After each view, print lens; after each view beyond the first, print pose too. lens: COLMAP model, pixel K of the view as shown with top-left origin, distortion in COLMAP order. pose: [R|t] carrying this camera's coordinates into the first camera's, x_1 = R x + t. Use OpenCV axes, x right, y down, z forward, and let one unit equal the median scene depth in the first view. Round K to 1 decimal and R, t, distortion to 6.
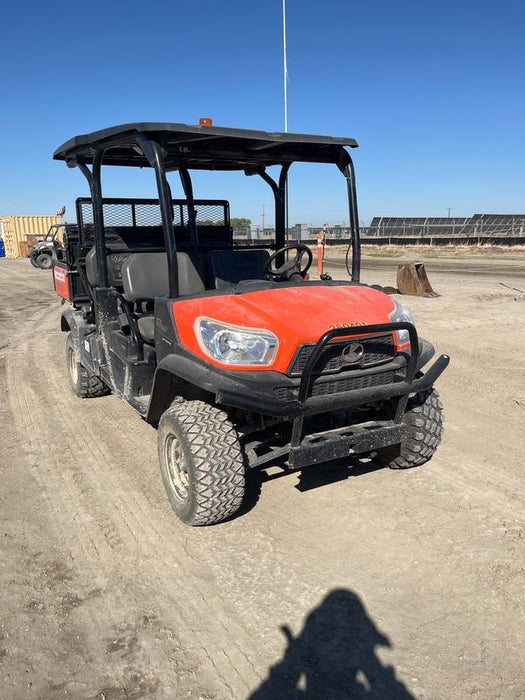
lens RADIAL K [[534.1, 0, 262.5], [0, 534.1, 350.0], [0, 0, 1]] dist [0.039706, -0.003483]
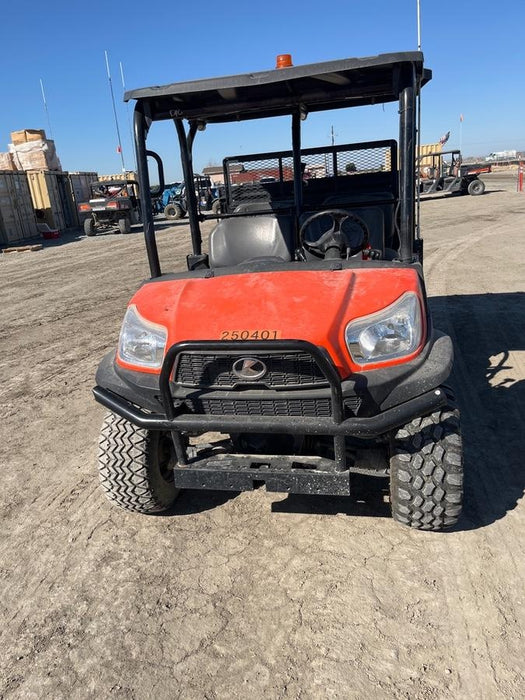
lens RADIAL K [[534.1, 0, 262.5], [0, 534.1, 350.0], [0, 0, 1]] dist [0.039706, -0.003483]
pose [[0.762030, 0.150443, -0.629824, 0.566935], [-0.067770, 0.985824, 0.153485, -0.121642], [0.643986, -0.074277, 0.761423, 0.357387]]
